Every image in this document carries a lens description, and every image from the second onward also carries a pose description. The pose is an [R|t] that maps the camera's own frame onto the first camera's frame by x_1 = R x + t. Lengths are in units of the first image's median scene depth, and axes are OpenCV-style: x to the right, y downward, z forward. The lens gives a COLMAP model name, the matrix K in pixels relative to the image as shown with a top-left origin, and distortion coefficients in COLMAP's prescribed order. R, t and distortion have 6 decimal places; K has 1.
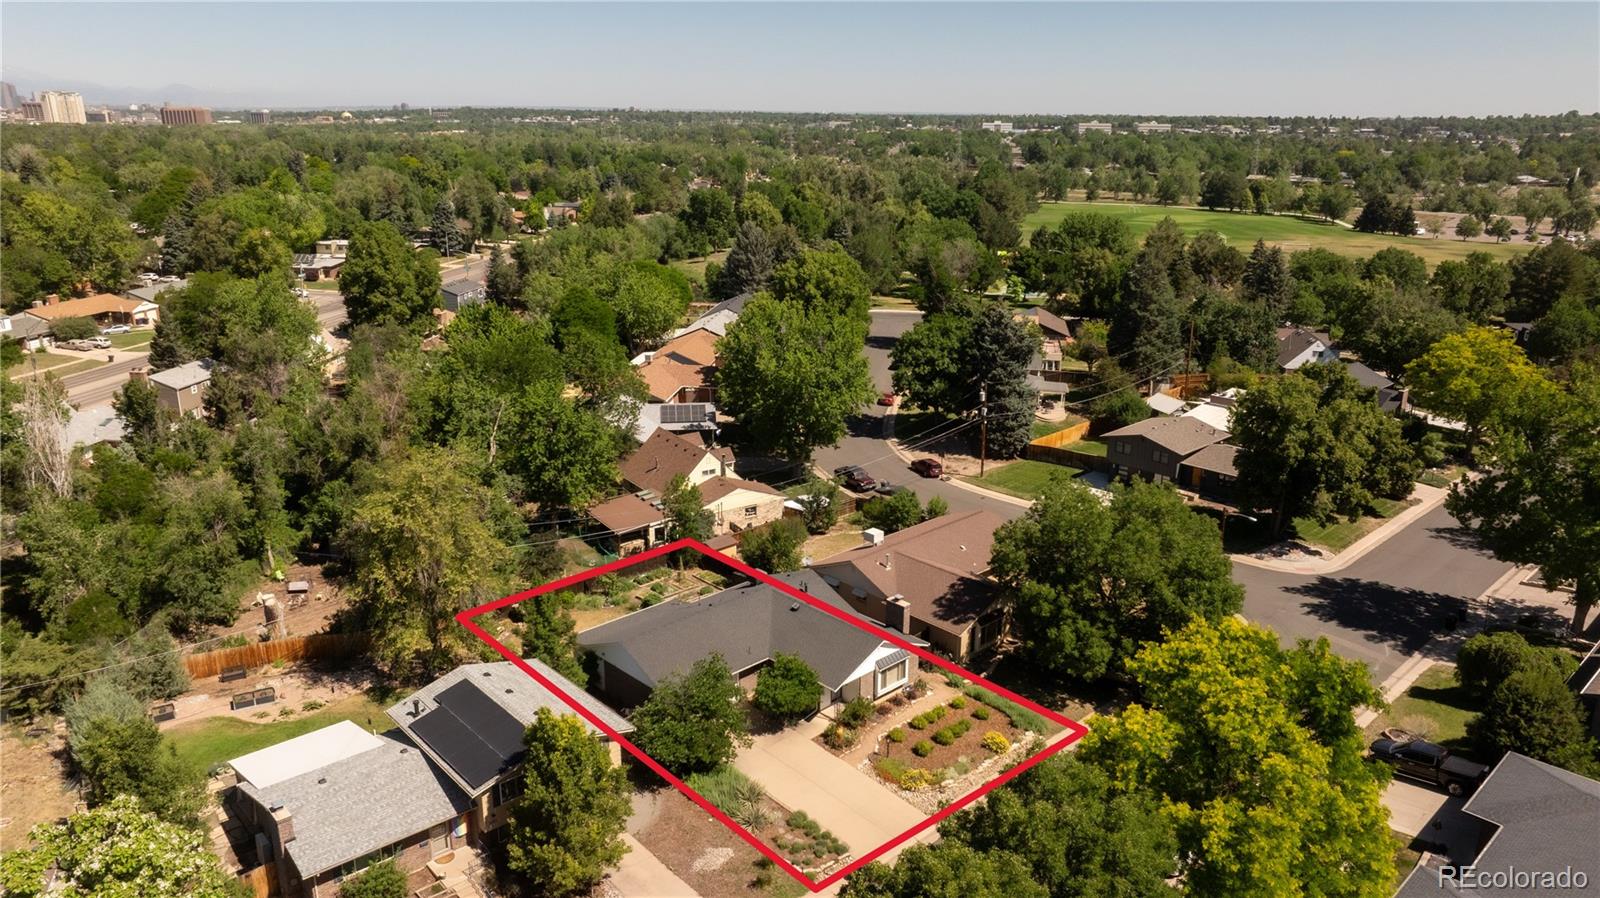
lens RADIAL K [[1121.2, 0, 800.0], [0, 1121.2, 449.0], [0, 0, 1]] dist [-0.021228, 0.007047]
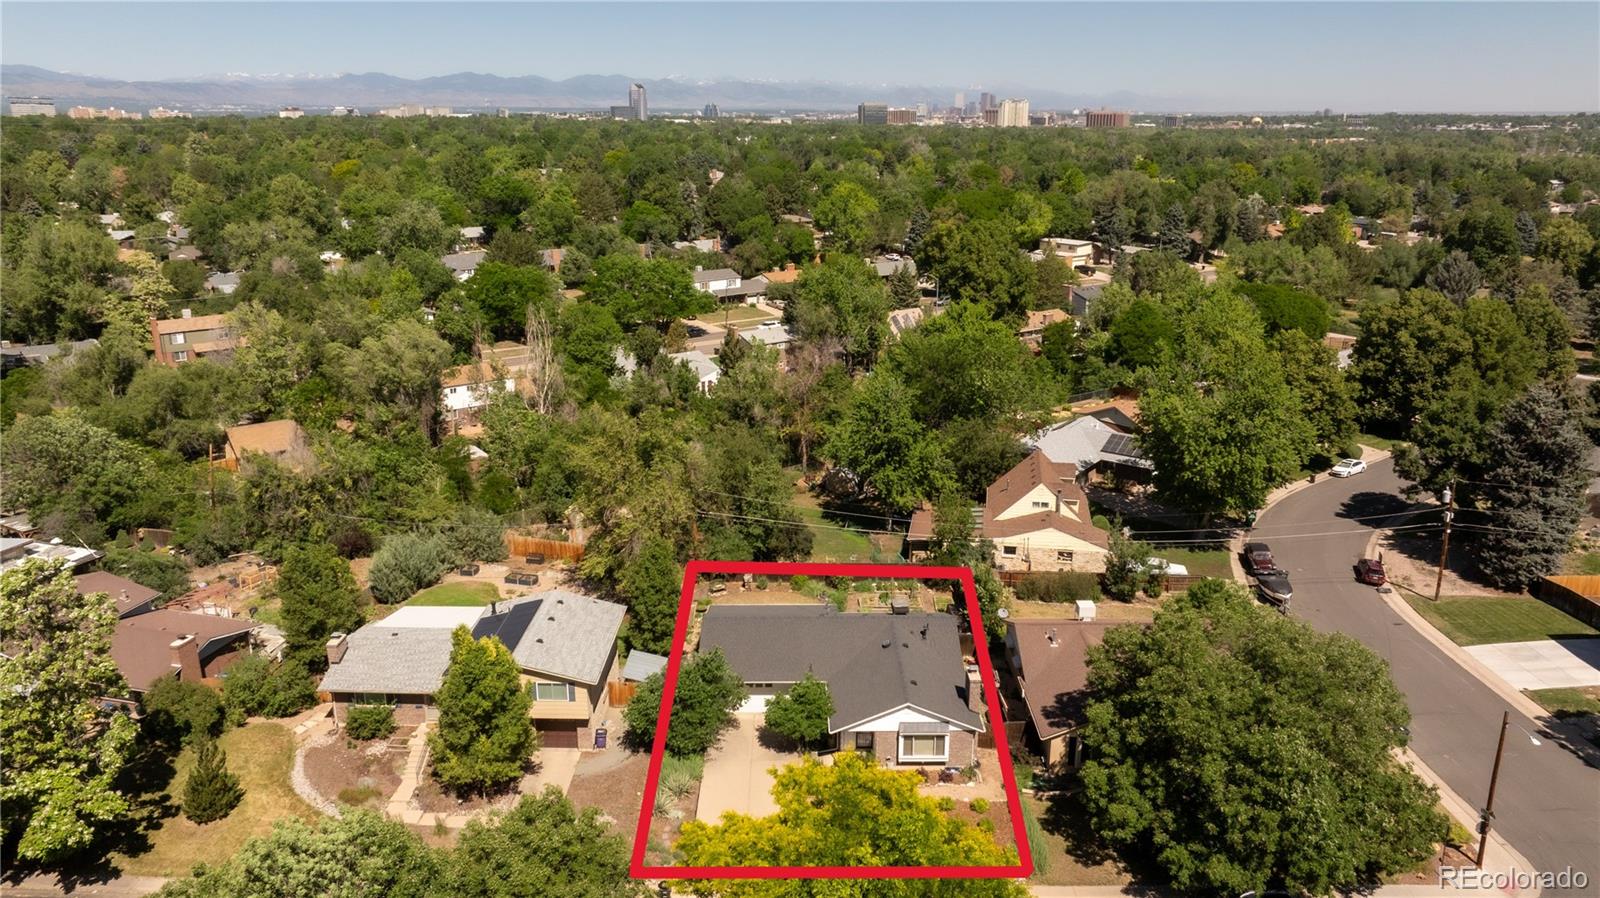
lens RADIAL K [[1121.2, 0, 800.0], [0, 1121.2, 449.0], [0, 0, 1]] dist [-0.021228, 0.007047]
pose [[0.726894, 0.194747, -0.658558, 0.200334], [-0.197465, 0.977723, 0.071173, -0.027306], [0.657748, 0.078307, 0.749157, 0.087359]]
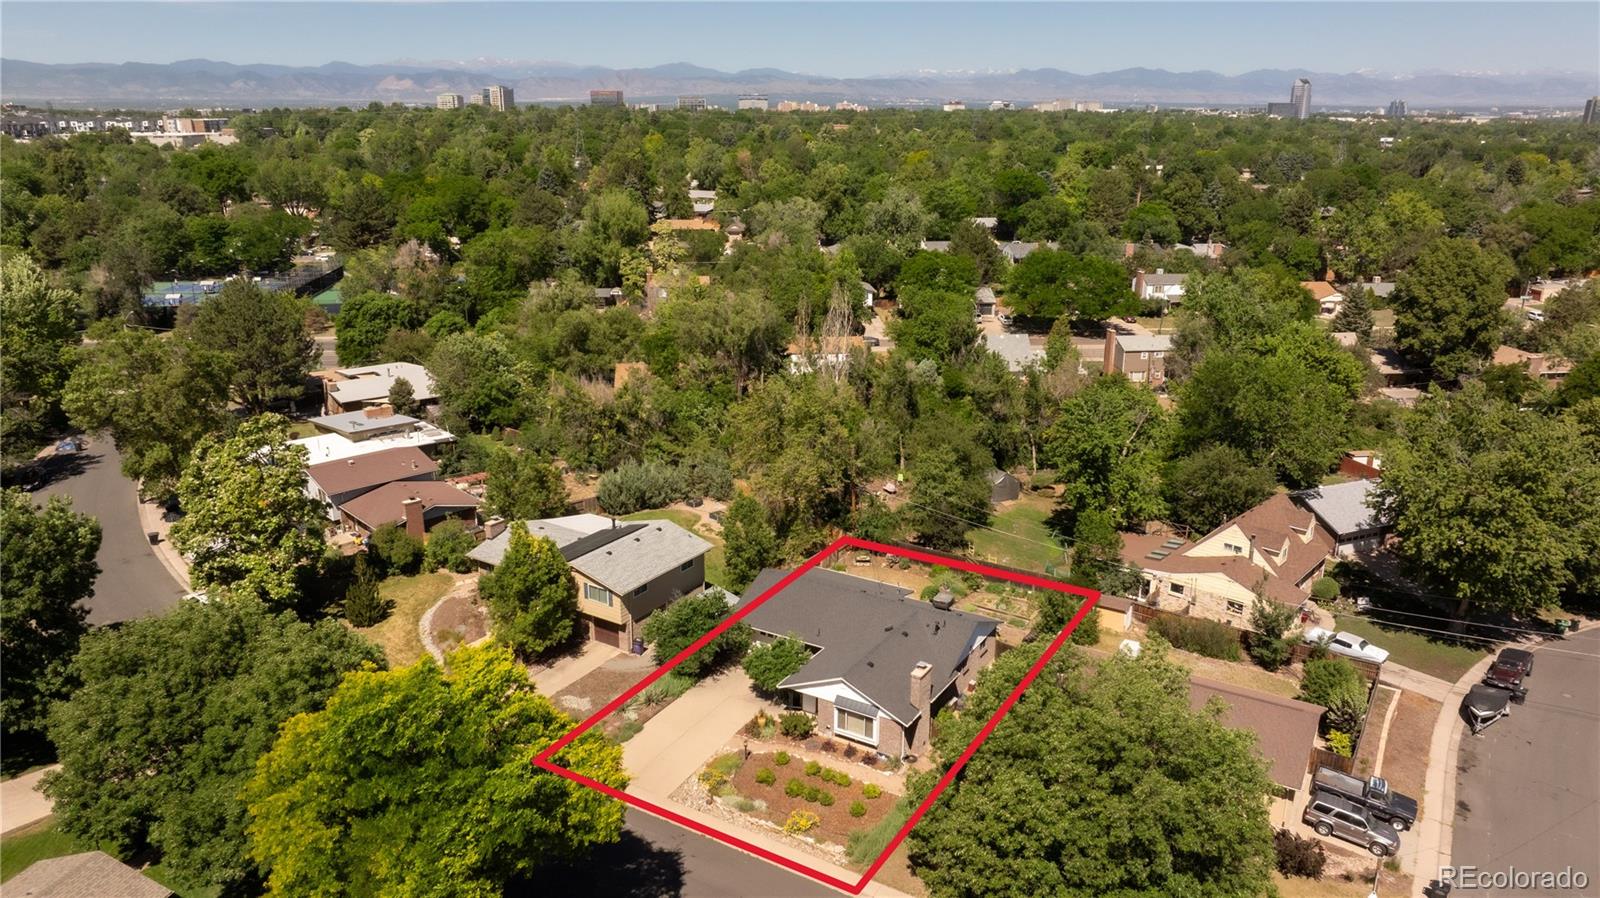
lens RADIAL K [[1121.2, 0, 800.0], [0, 1121.2, 449.0], [0, 0, 1]] dist [-0.021228, 0.007047]
pose [[0.256443, 0.279807, -0.925173, 0.312081], [-0.282059, 0.937183, 0.205257, -0.068339], [0.924489, 0.208316, 0.319256, 0.220701]]
